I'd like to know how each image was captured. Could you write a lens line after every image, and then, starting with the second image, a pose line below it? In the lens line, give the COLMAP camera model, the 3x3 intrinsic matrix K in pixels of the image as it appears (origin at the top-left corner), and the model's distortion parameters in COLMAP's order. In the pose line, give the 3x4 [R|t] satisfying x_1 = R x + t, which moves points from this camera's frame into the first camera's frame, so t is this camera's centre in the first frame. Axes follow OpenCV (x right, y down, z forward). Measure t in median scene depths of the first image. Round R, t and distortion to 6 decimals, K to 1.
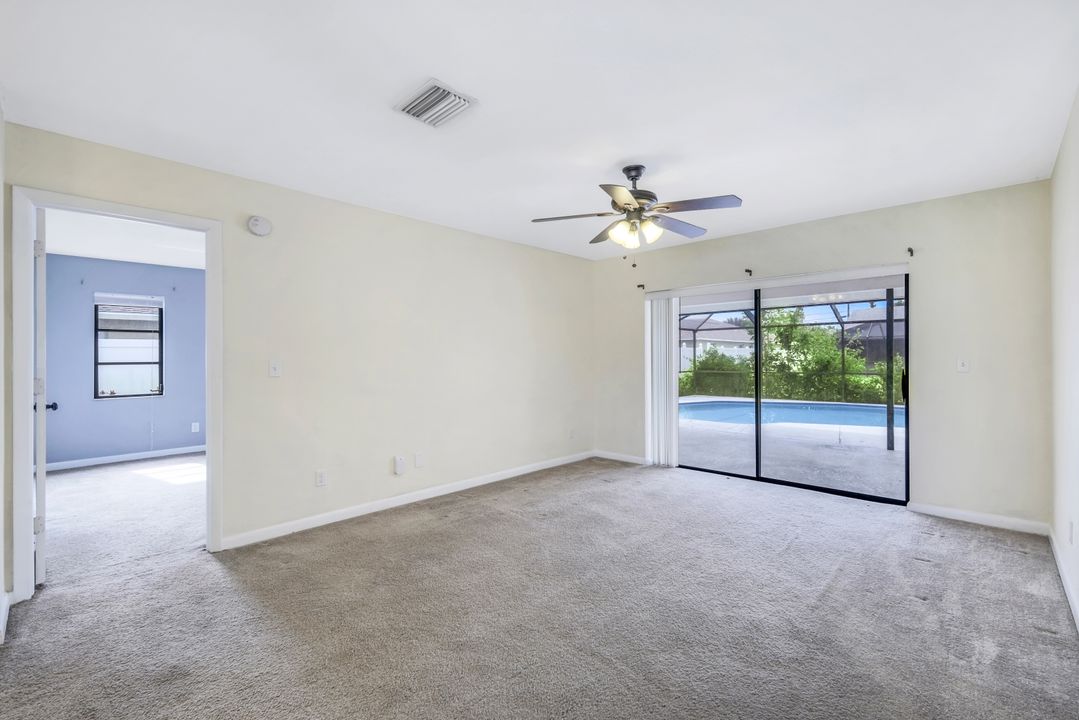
lens RADIAL K [[473.1, 0, 539.9], [0, 473.1, 357.2], [0, 0, 1]] dist [0.002904, 0.000272]
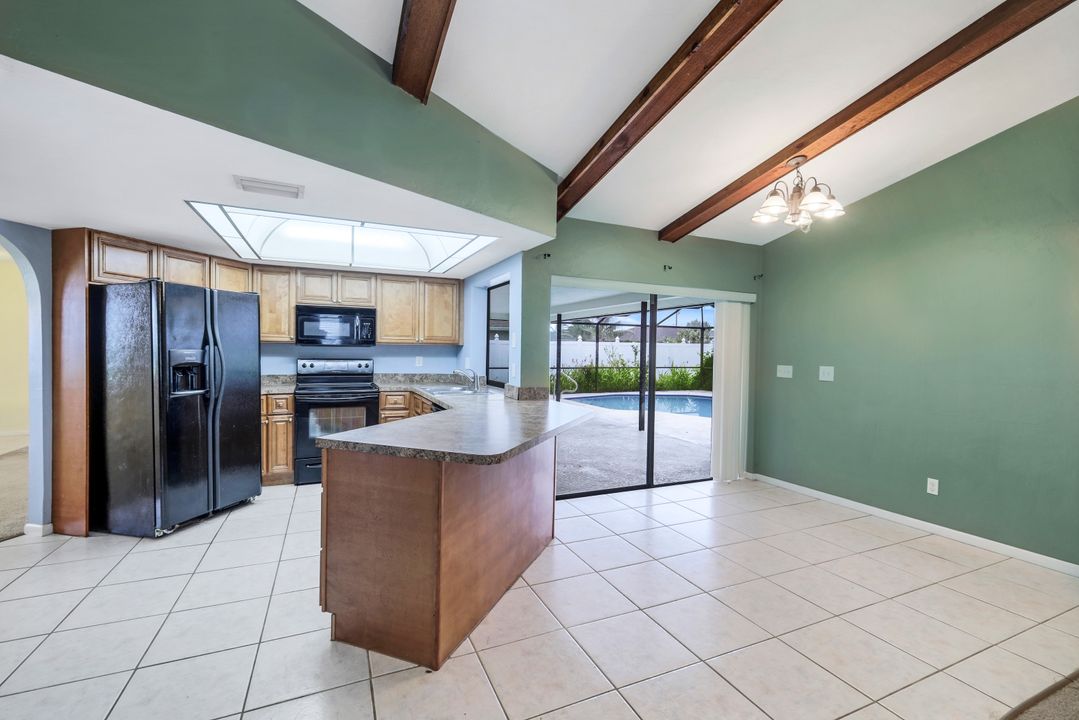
lens RADIAL K [[472.2, 0, 539.1], [0, 472.2, 357.6], [0, 0, 1]] dist [-0.001642, 0.000269]
pose [[0.934052, 0.025741, -0.356209, 0.483096], [-0.018790, 0.999560, 0.022961, -0.011345], [0.356643, -0.014753, 0.934124, -0.142812]]
